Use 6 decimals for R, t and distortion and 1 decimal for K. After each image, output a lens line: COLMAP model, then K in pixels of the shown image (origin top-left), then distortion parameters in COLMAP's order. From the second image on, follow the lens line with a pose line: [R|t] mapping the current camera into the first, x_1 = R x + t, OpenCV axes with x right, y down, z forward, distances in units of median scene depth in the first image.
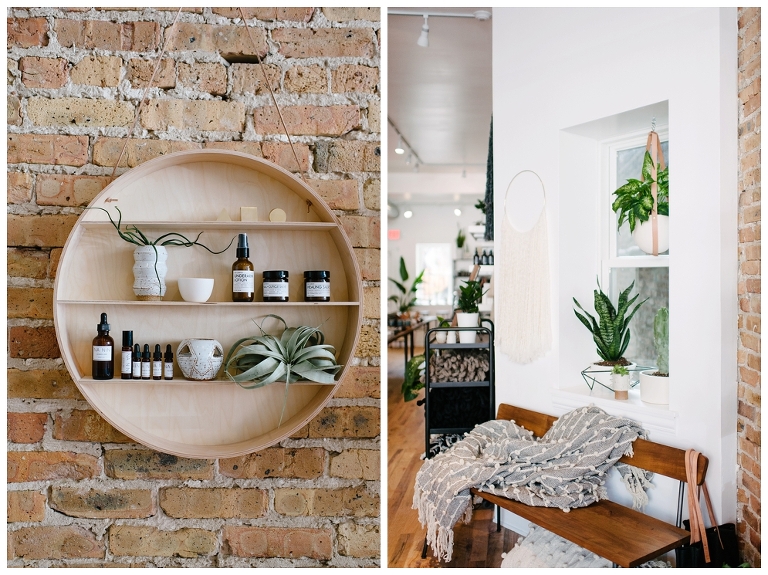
lens RADIAL K [[587.0, 0, 569.1], [0, 587.0, 287.9], [0, 0, 1]] dist [0.001459, 0.000164]
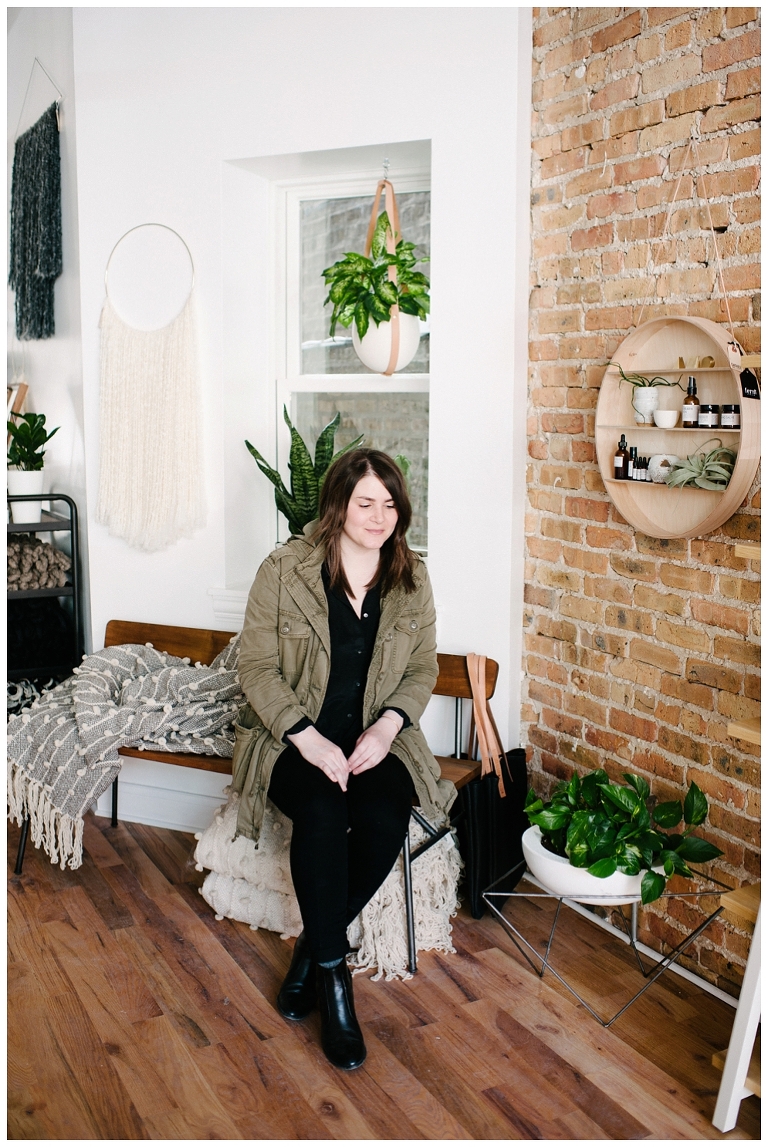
lens RADIAL K [[1145.9, 0, 384.0], [0, 1145.9, 573.5], [0, 0, 1]] dist [-0.075061, 0.021405]
pose [[0.930261, -0.042916, 0.364379, -0.366821], [-0.003177, 0.992156, 0.124964, 0.005293], [-0.366884, -0.117407, 0.922828, -0.215113]]
